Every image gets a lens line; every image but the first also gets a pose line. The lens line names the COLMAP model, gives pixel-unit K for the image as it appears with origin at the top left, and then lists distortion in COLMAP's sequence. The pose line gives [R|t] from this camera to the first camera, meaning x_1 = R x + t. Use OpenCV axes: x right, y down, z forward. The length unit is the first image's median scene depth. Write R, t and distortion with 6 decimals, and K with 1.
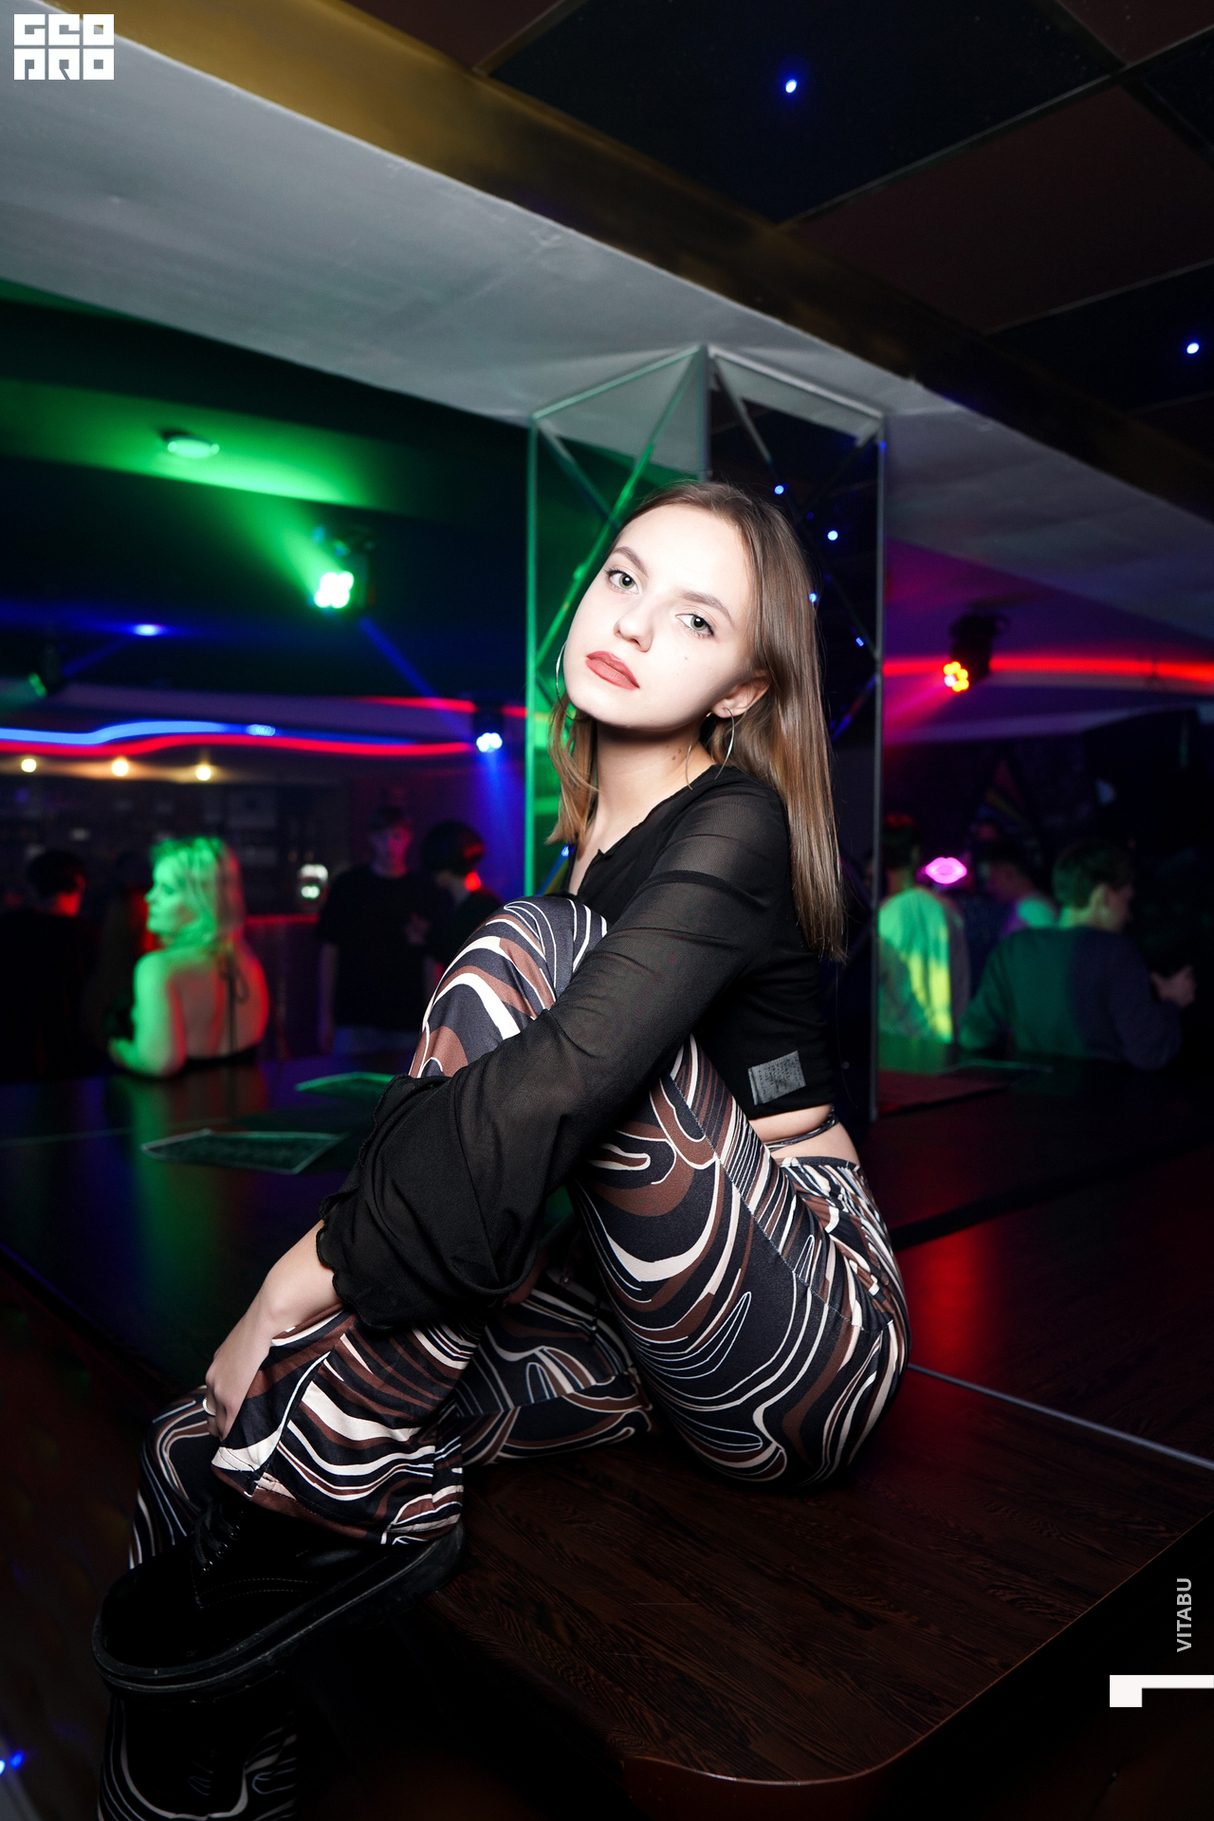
lens RADIAL K [[1346.2, 0, 609.4], [0, 1346.2, 912.0], [0, 0, 1]] dist [-0.078297, 0.046988]
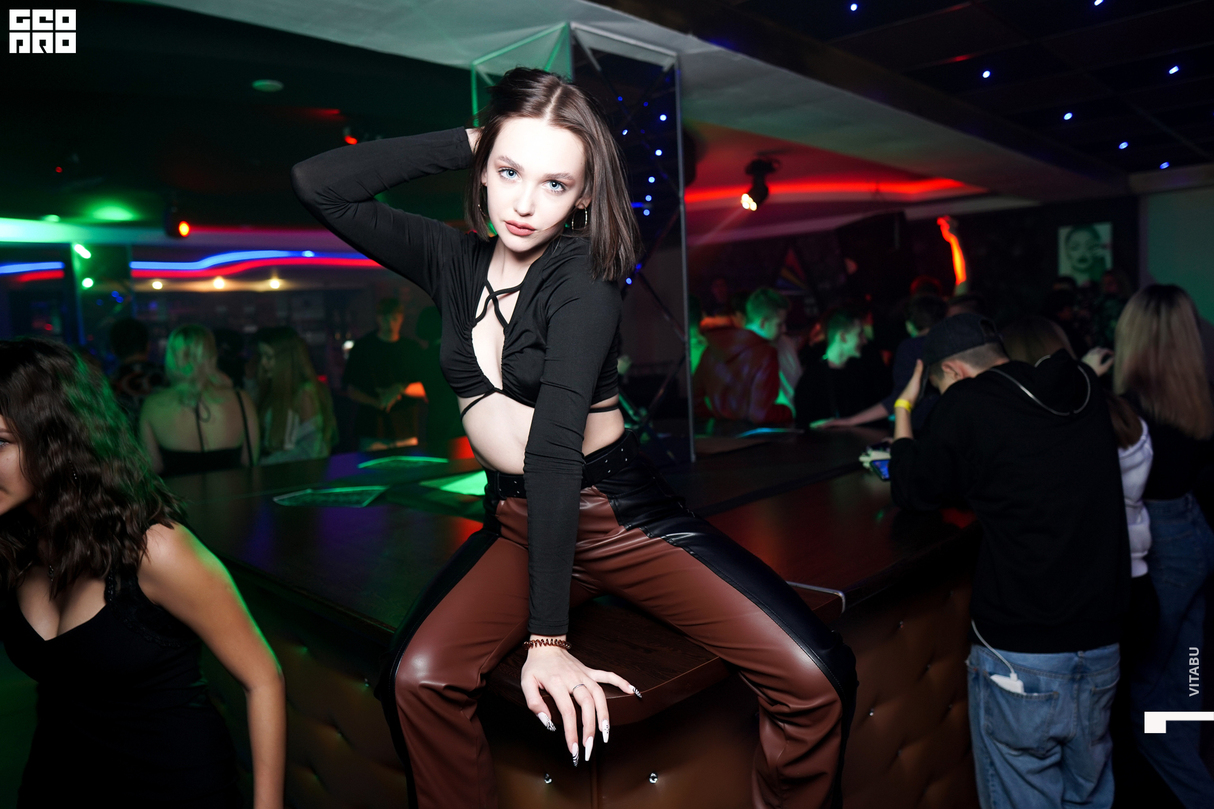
lens RADIAL K [[897.5, 0, 601.7], [0, 897.5, 402.5], [0, 0, 1]] dist [-0.078297, 0.046988]
pose [[0.996821, -0.059195, 0.053325, 0.021530], [0.056688, 0.997269, 0.047347, 0.016995], [-0.055982, -0.044174, 0.997454, -0.165735]]
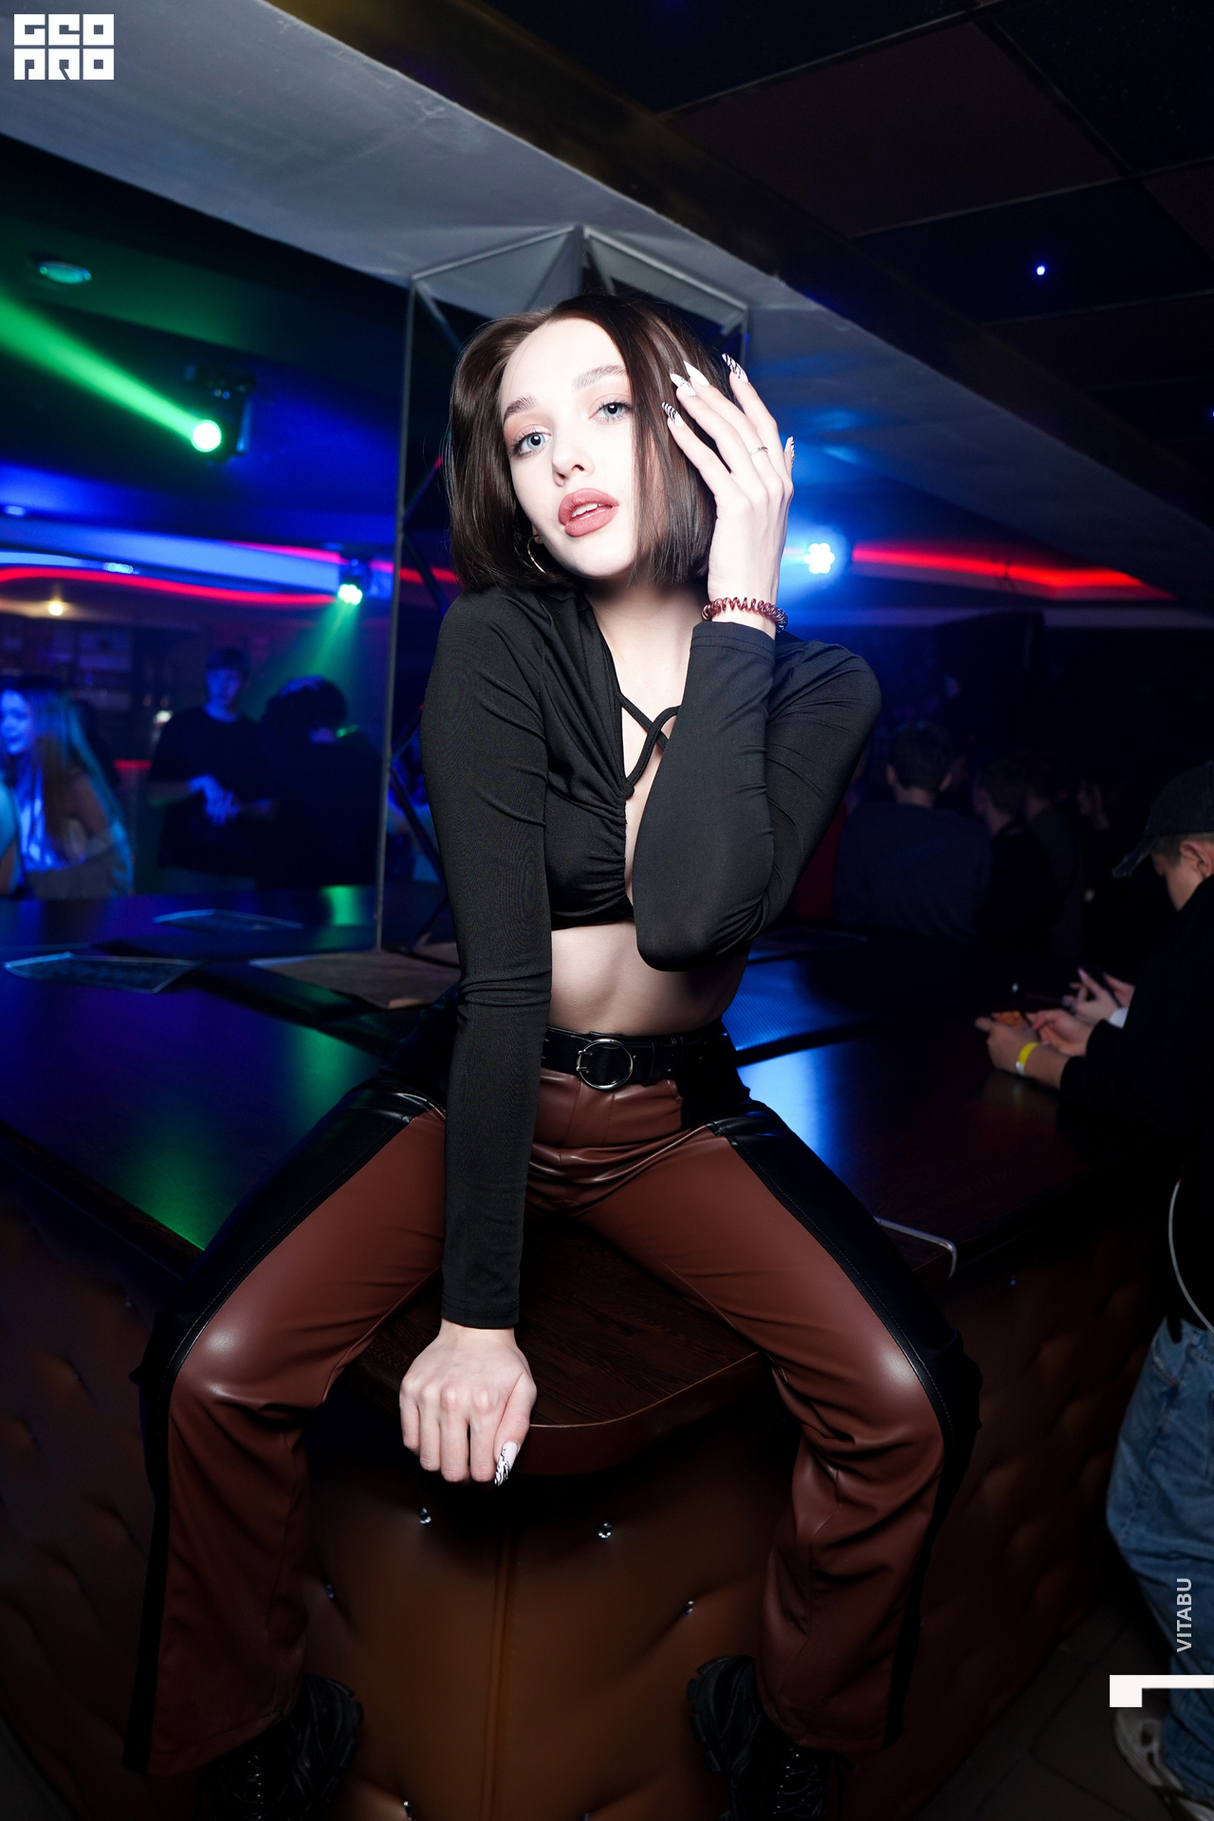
lens RADIAL K [[1346.2, 0, 614.1], [0, 1346.2, 921.4], [0, 0, 1]] dist [-0.078297, 0.046988]
pose [[0.992766, 0.046458, 0.110716, 0.007951], [-0.057604, 0.993349, 0.099700, 0.009285], [-0.105347, -0.105357, 0.988839, -0.075949]]
